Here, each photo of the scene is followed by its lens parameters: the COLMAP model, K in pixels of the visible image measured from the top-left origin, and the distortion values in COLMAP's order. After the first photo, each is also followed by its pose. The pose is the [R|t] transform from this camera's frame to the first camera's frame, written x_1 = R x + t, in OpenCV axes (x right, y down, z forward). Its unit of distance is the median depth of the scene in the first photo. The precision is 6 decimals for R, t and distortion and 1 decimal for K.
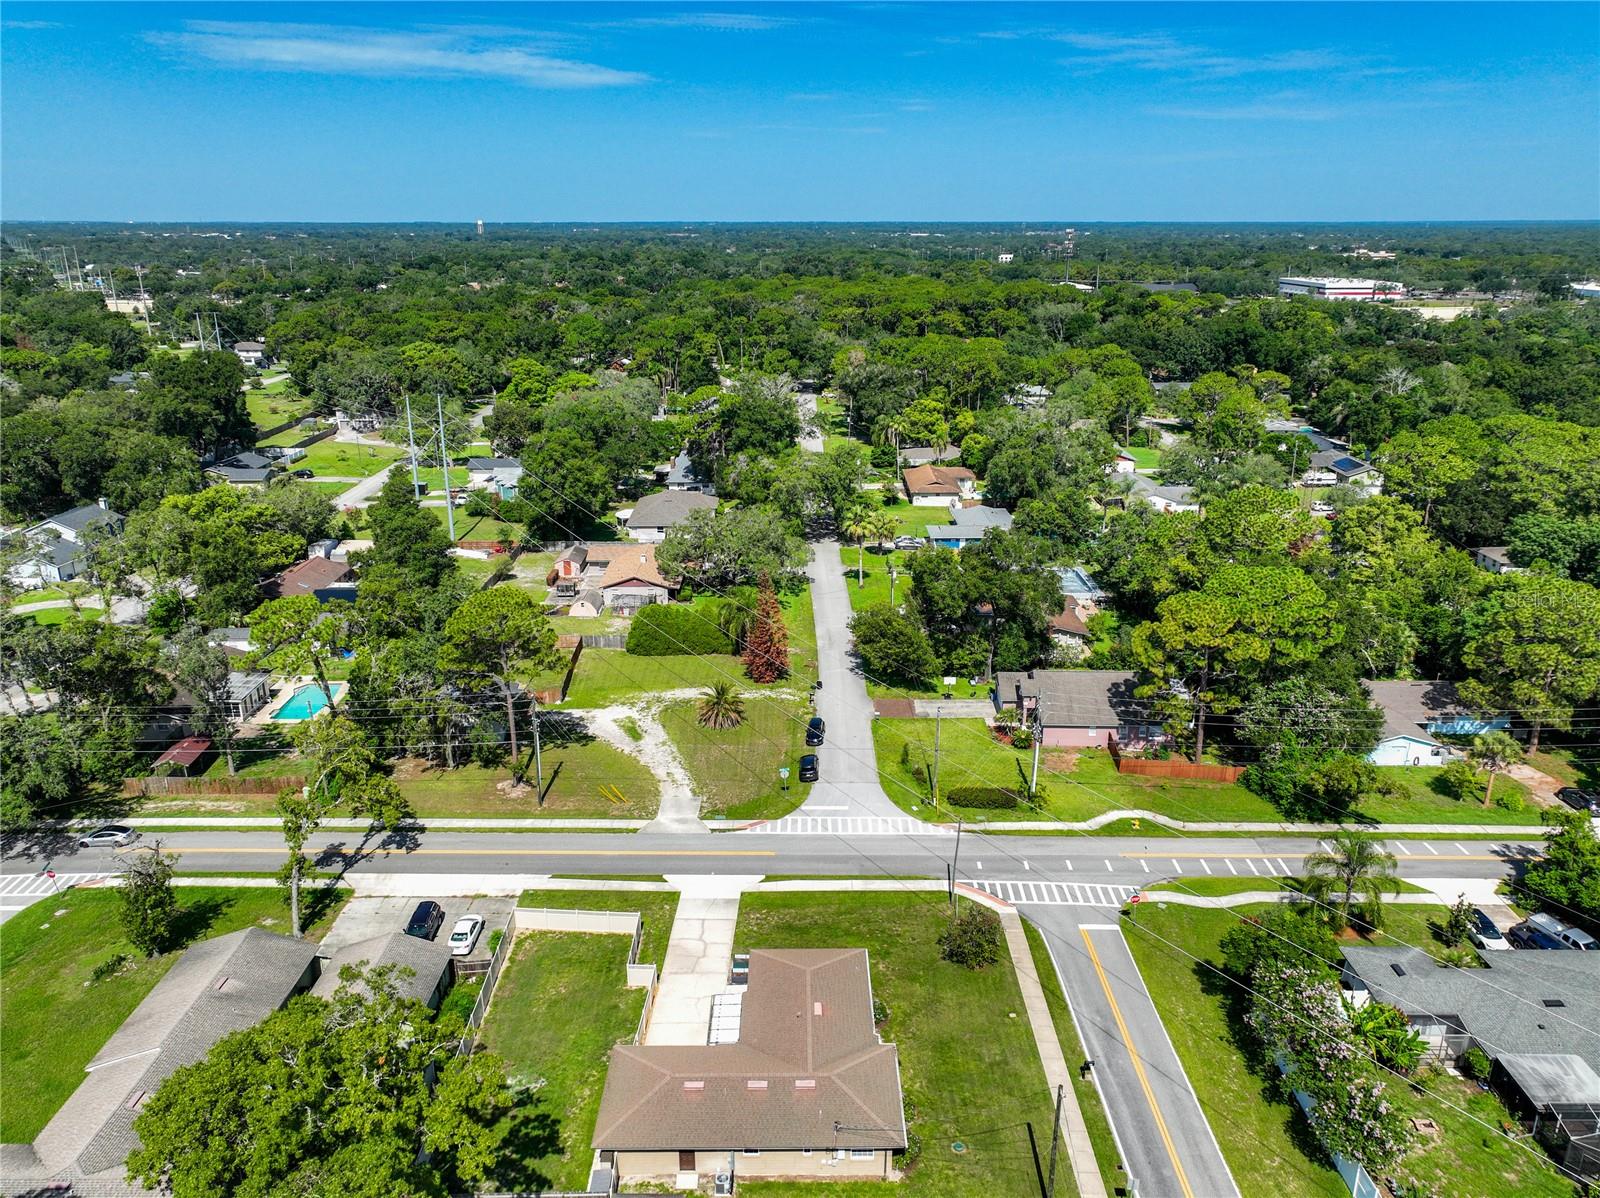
lens RADIAL K [[1129.0, 0, 800.0], [0, 1129.0, 599.0], [0, 0, 1]] dist [0.004684, 0.009330]
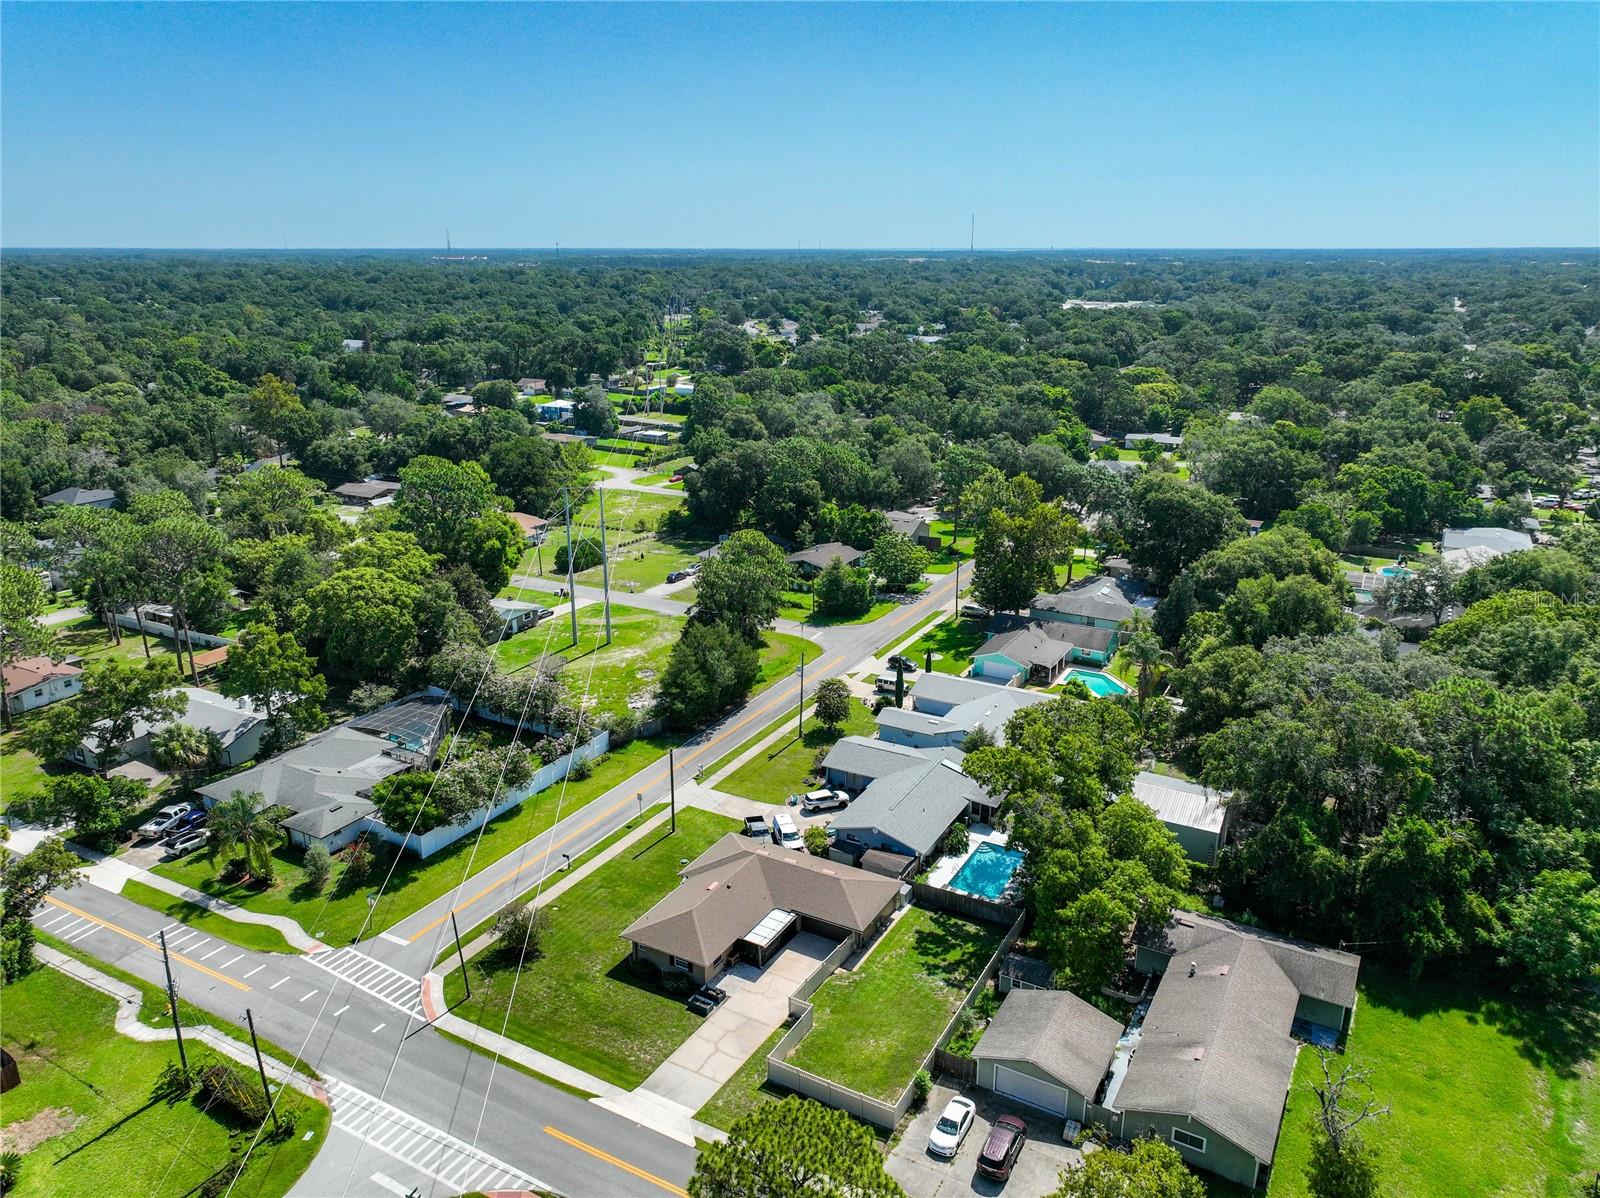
lens RADIAL K [[1108.7, 0, 803.4], [0, 1108.7, 660.5], [0, 0, 1]] dist [0.001960, 0.000858]
pose [[-0.872110, -0.172313, 0.457966, -0.493830], [0.156509, 0.788539, 0.594736, -0.466924], [-0.463605, 0.590350, -0.660725, 1.328119]]
